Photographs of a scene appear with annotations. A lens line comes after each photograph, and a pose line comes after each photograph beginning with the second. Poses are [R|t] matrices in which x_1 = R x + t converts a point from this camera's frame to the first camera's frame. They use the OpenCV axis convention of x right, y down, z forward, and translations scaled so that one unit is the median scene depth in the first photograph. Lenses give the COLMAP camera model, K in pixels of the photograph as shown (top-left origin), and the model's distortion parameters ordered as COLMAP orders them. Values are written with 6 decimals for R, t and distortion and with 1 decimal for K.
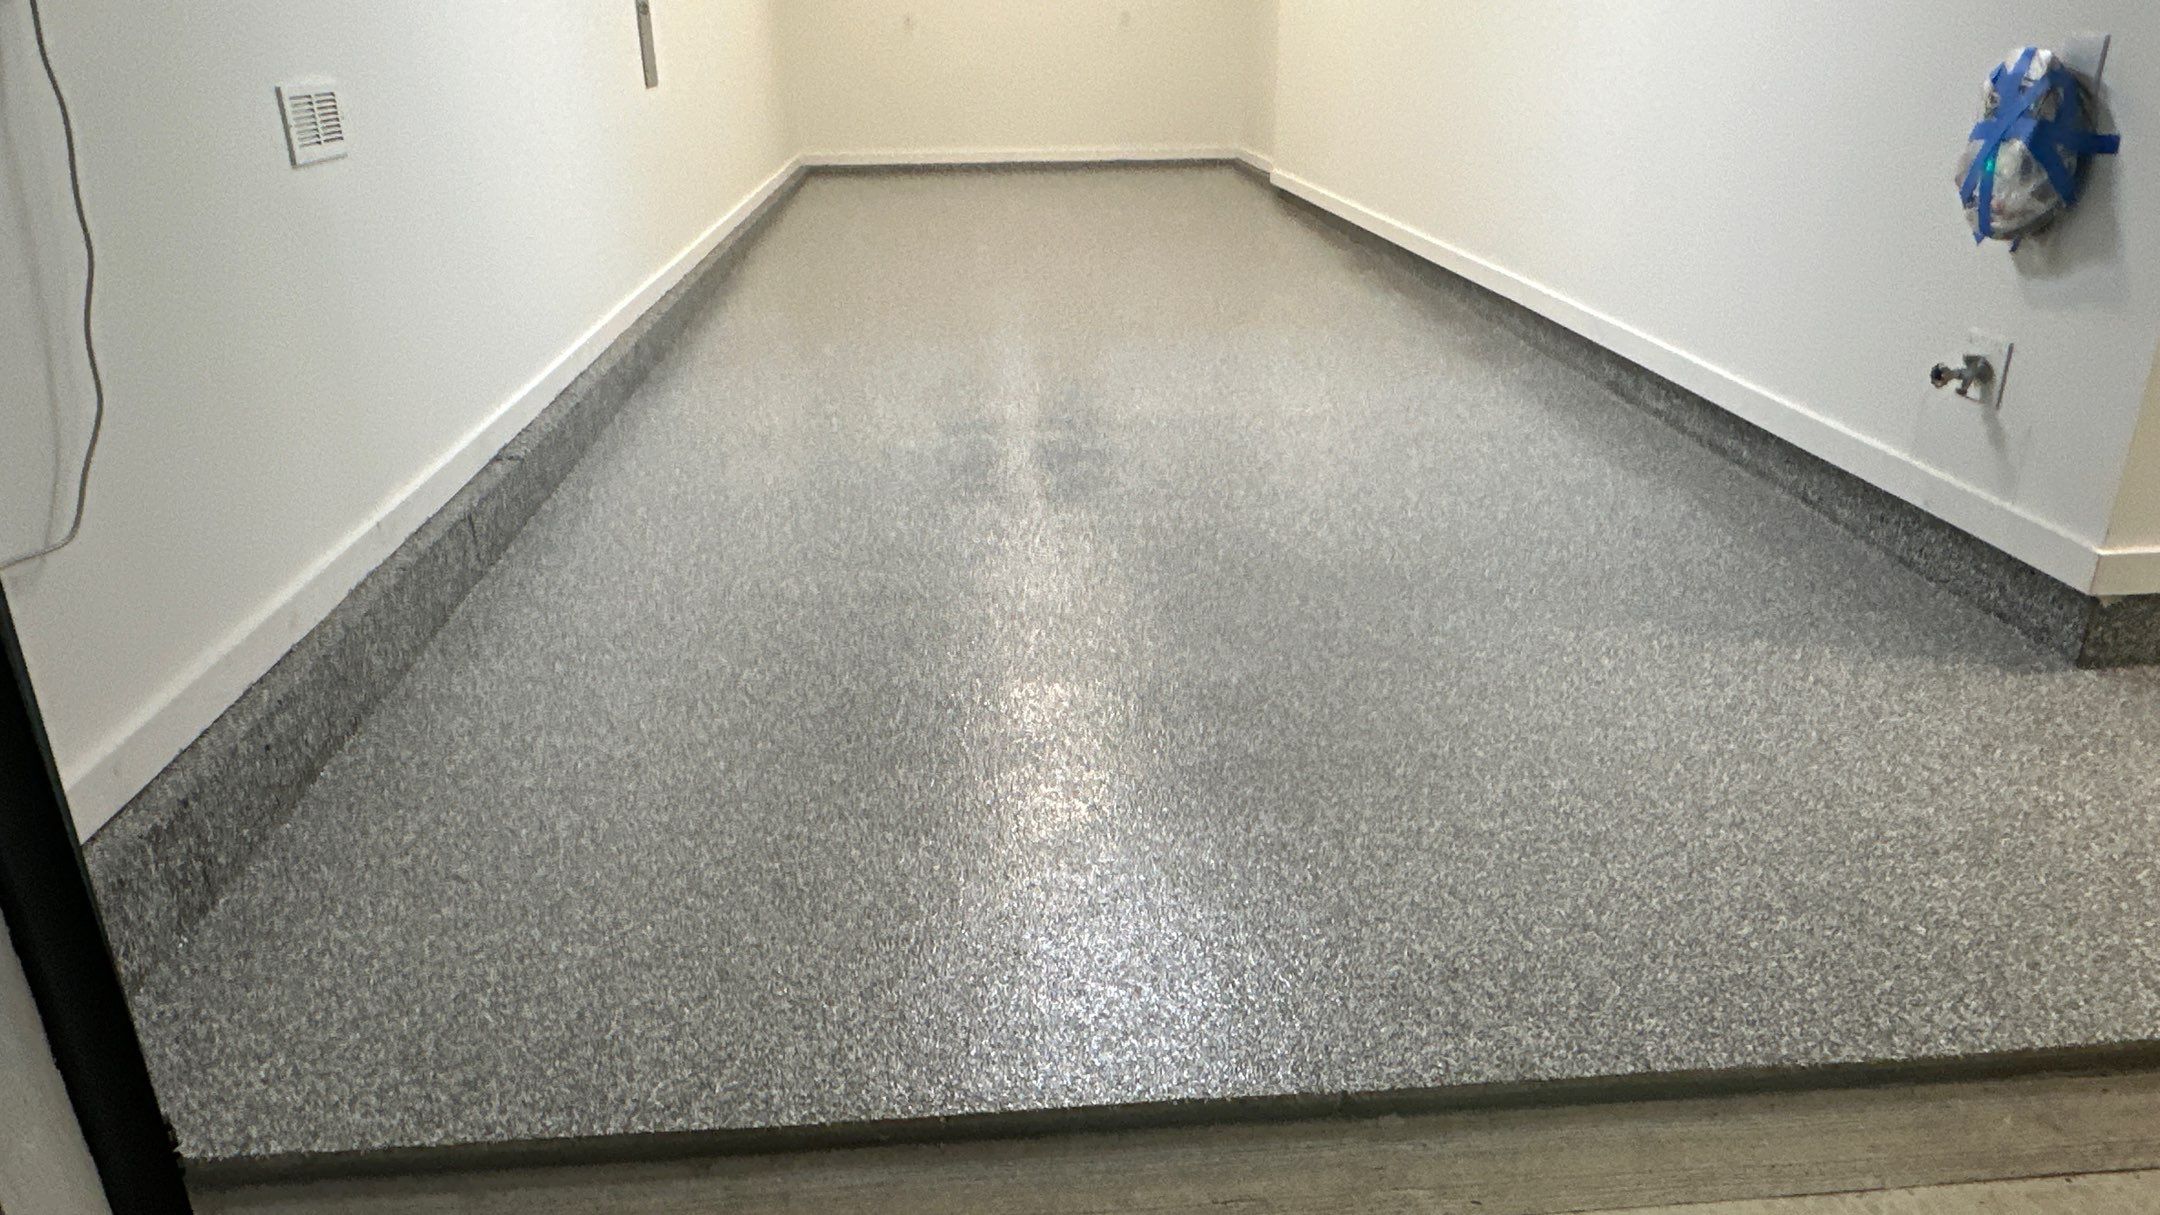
lens RADIAL K [[1455.7, 0, 1092.3], [0, 1455.7, 605.5], [0, 0, 1]] dist [-0.004138, -0.000706]
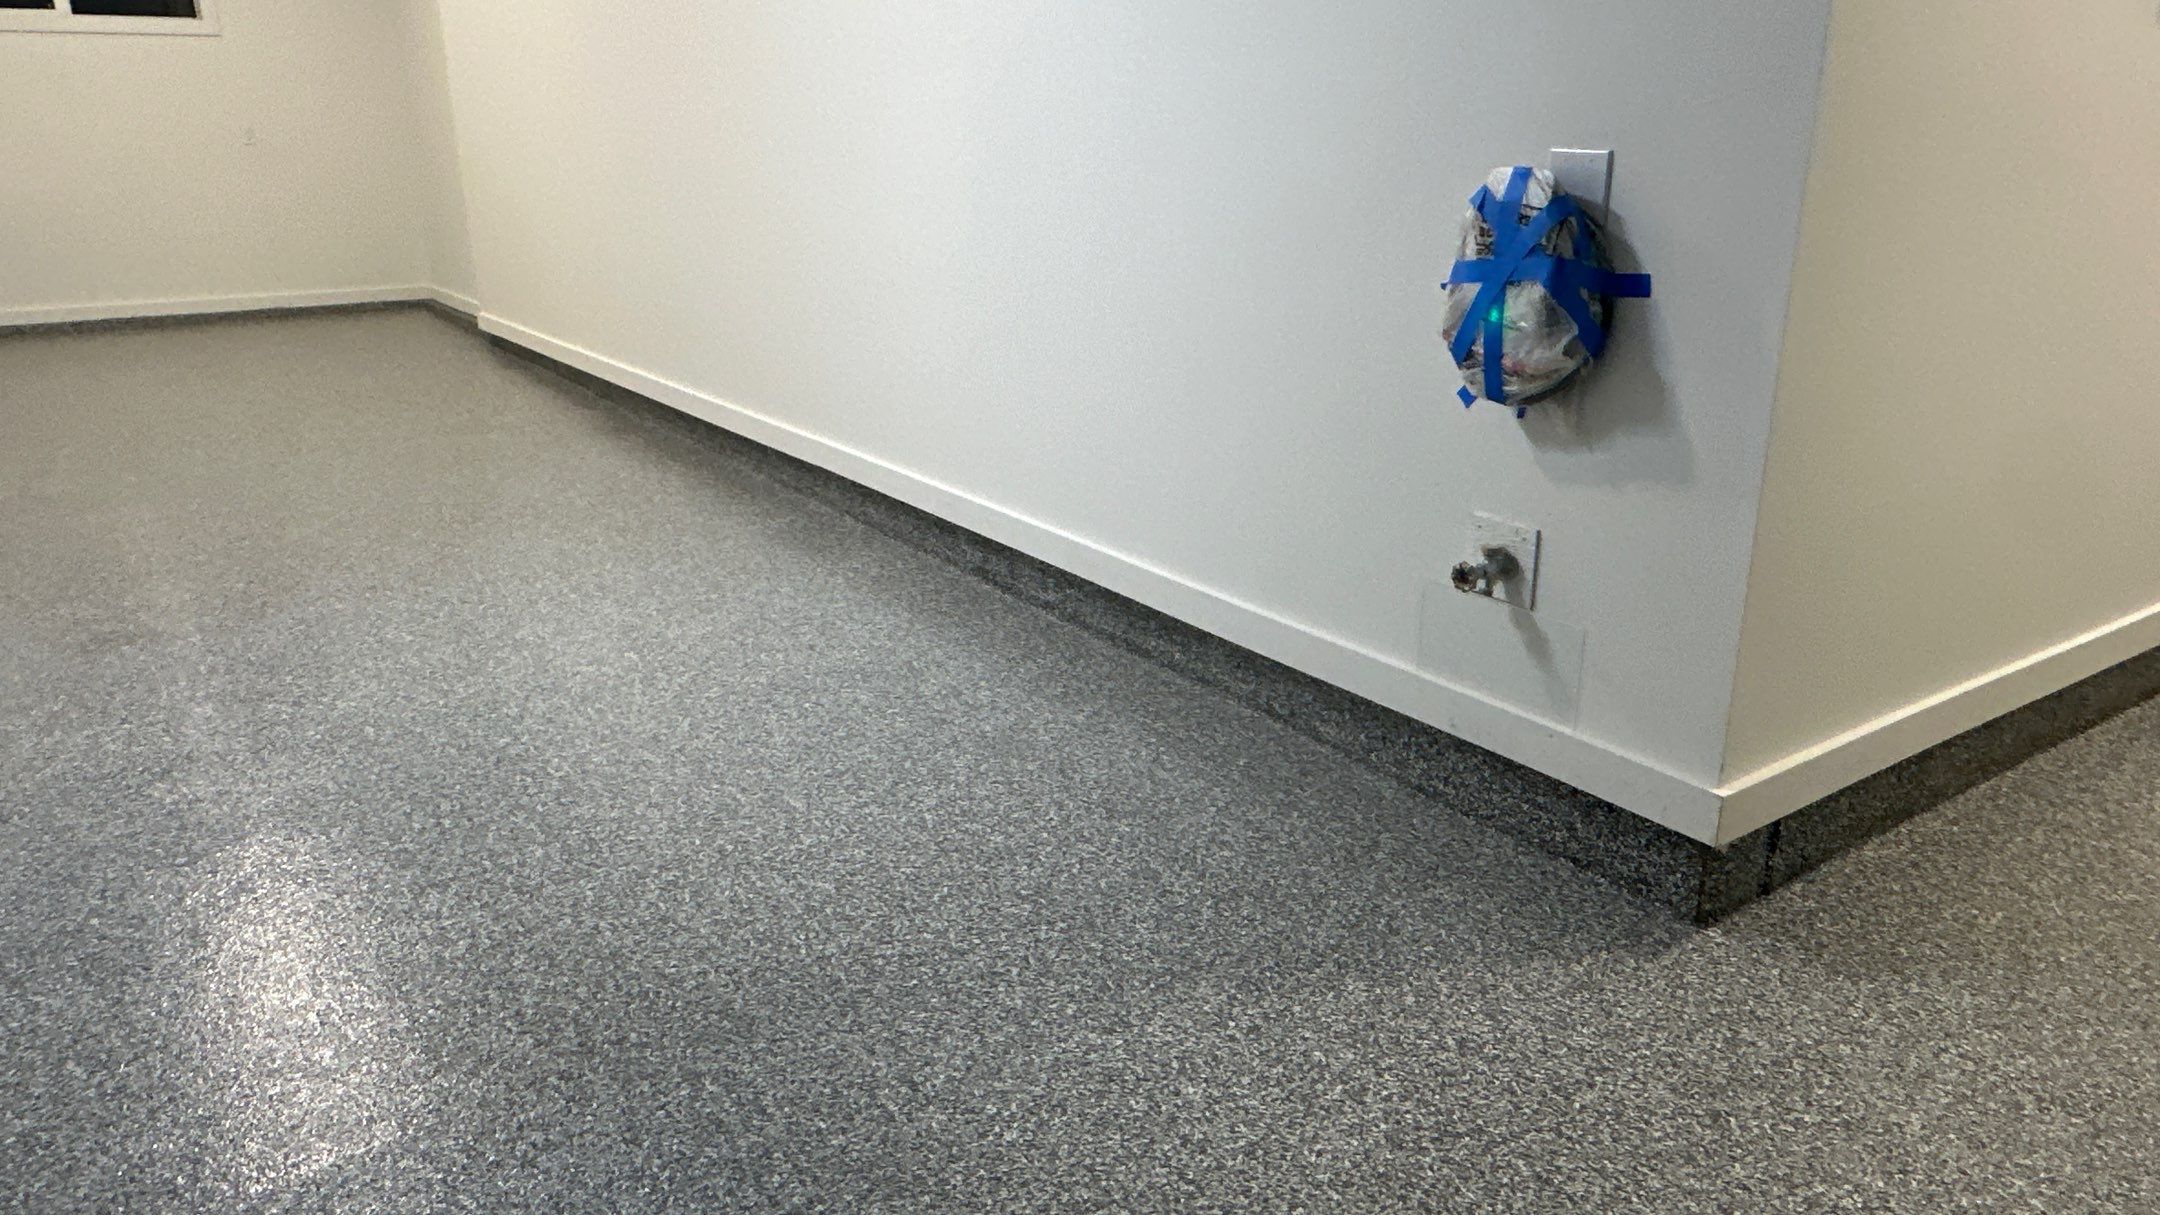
lens RADIAL K [[1442.6, 0, 1085.2], [0, 1442.6, 615.9], [0, 0, 1]] dist [-0.008928, 0.001895]
pose [[0.869884, -0.151819, 0.469311, 0.038041], [0.181515, 0.983216, -0.018381, -0.155045], [-0.458644, 0.101176, 0.882842, 0.397346]]
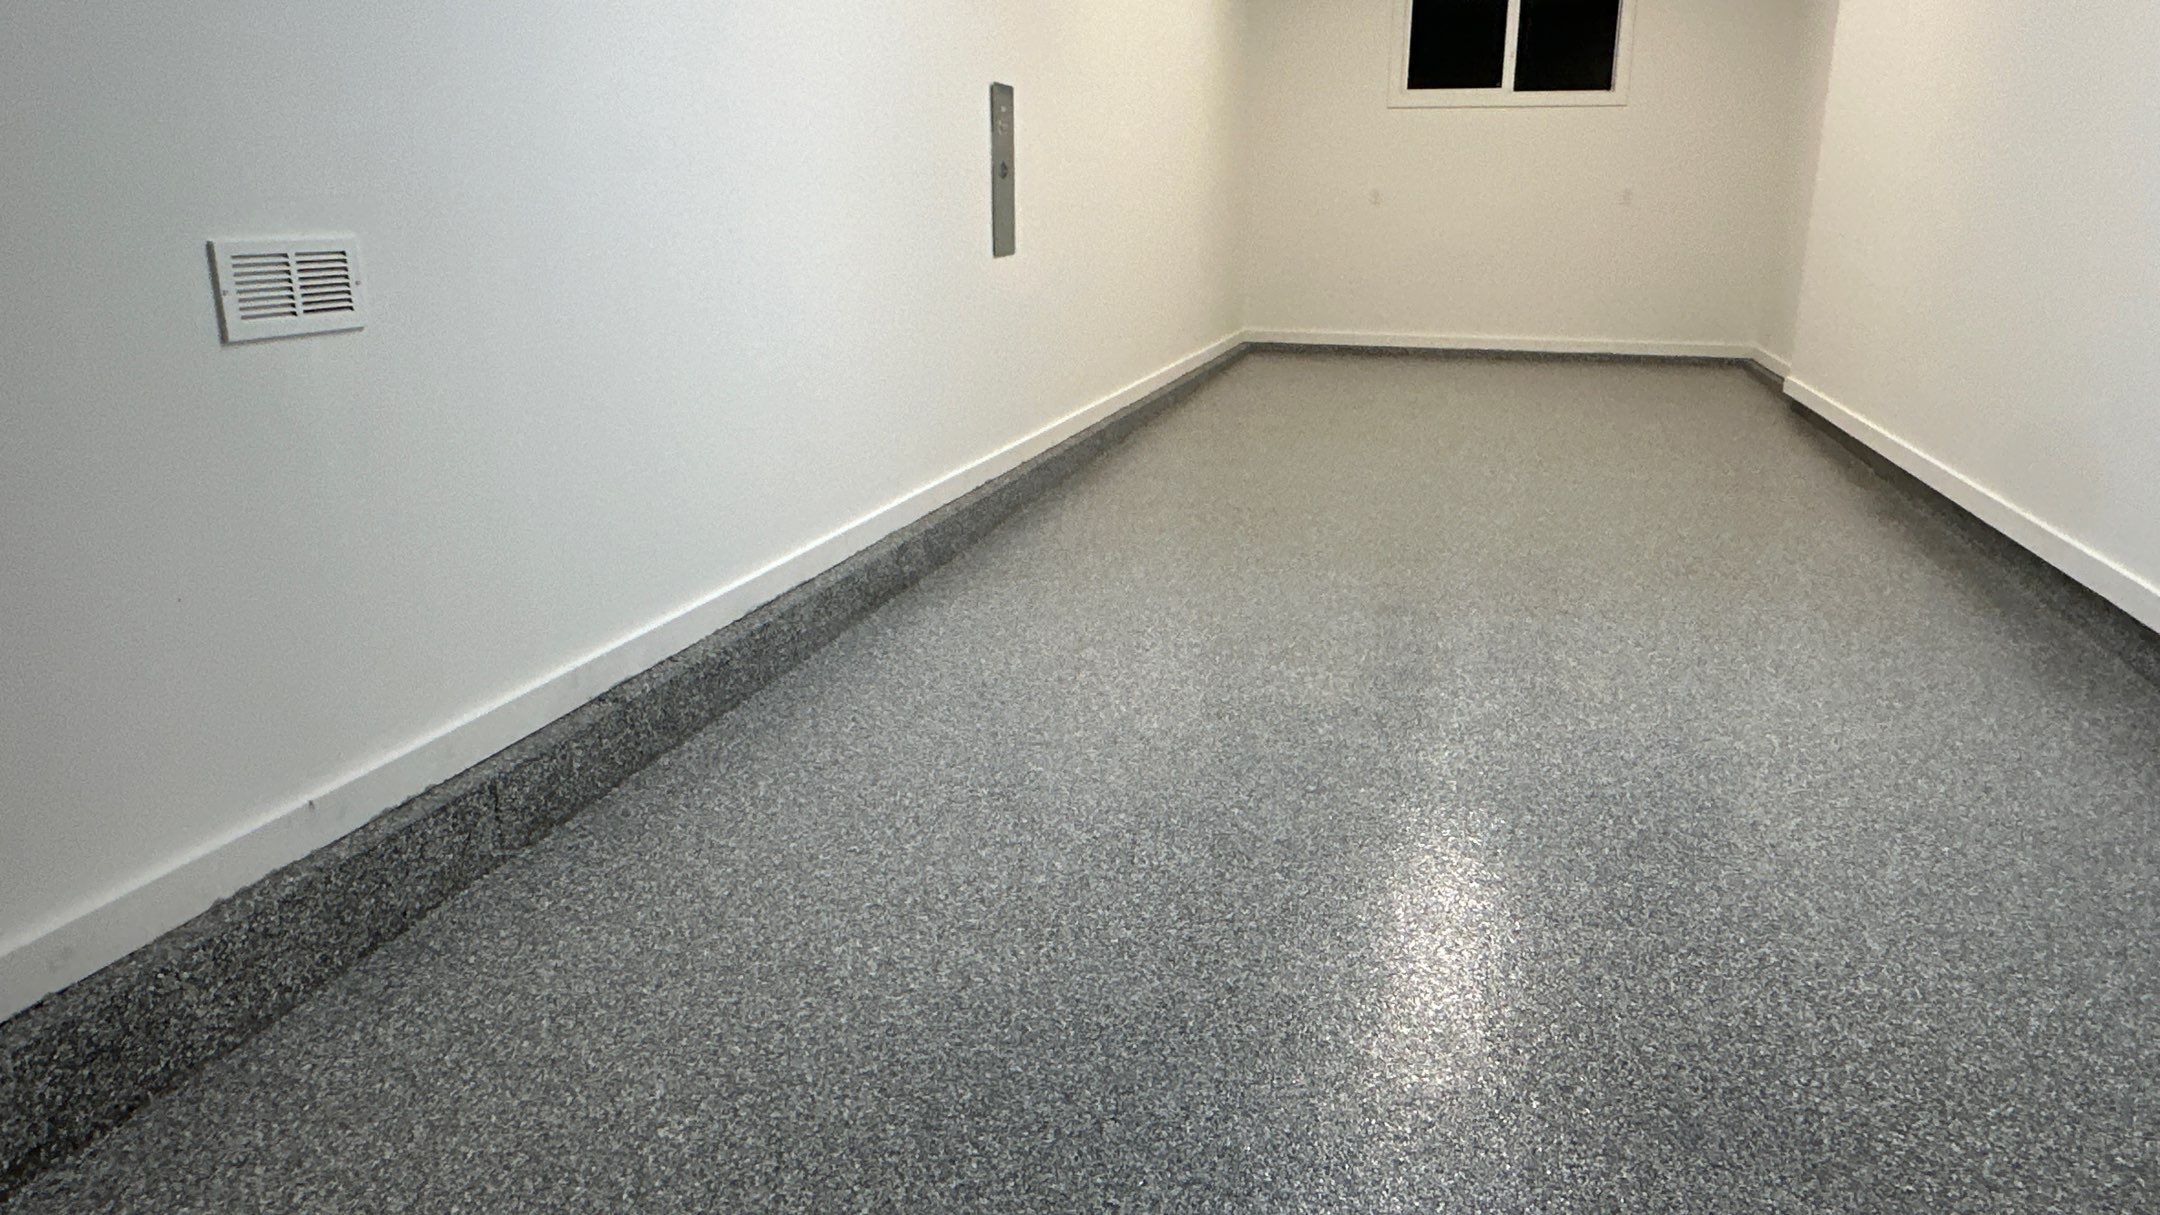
lens RADIAL K [[1455.7, 0, 1092.3], [0, 1455.7, 605.5], [0, 0, 1]] dist [-0.004138, -0.000706]
pose [[0.938139, 0.108946, -0.328673, 0.120655], [-0.144162, 0.985925, -0.084678, -0.144155], [0.314822, 0.126822, 0.940640, 0.381549]]
